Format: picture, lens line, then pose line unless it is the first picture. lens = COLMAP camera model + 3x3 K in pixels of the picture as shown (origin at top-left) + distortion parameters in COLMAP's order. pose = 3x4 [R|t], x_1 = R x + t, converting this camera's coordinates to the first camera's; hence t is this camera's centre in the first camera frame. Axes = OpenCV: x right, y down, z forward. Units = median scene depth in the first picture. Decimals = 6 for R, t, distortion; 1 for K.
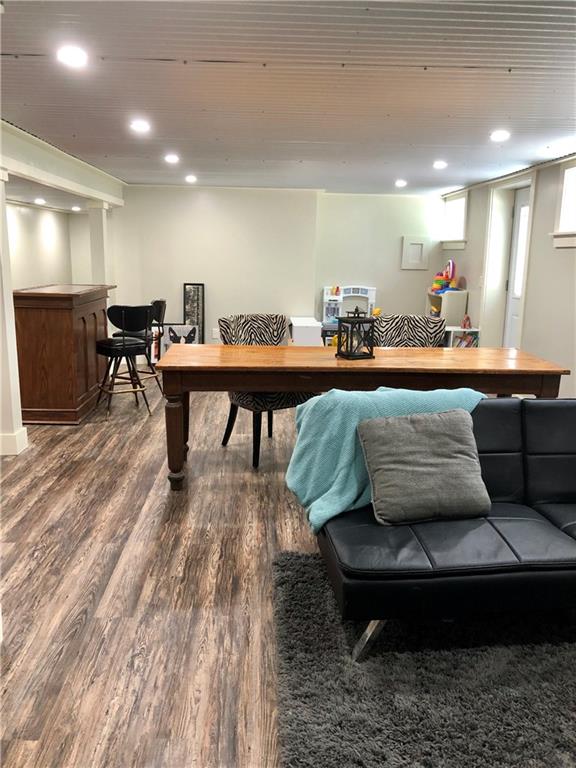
lens RADIAL K [[636.9, 0, 288.4], [0, 636.9, 383.5], [0, 0, 1]] dist [0.016031, 0.000502]
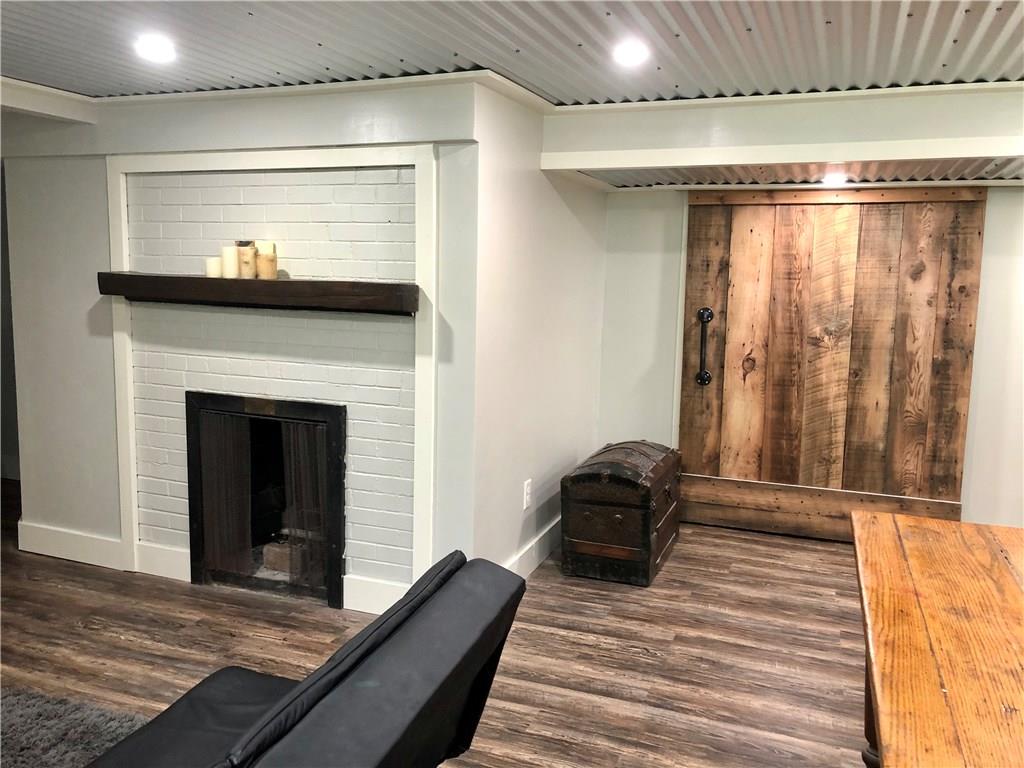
lens RADIAL K [[849.2, 0, 512.1], [0, 849.2, 382.5], [0, 0, 1]] dist [0.016031, 0.000502]
pose [[-0.410734, 0.100209, -0.906232, 0.635585], [-0.208633, 0.957240, 0.200408, -0.252698], [0.887564, 0.271384, -0.372264, 1.158189]]
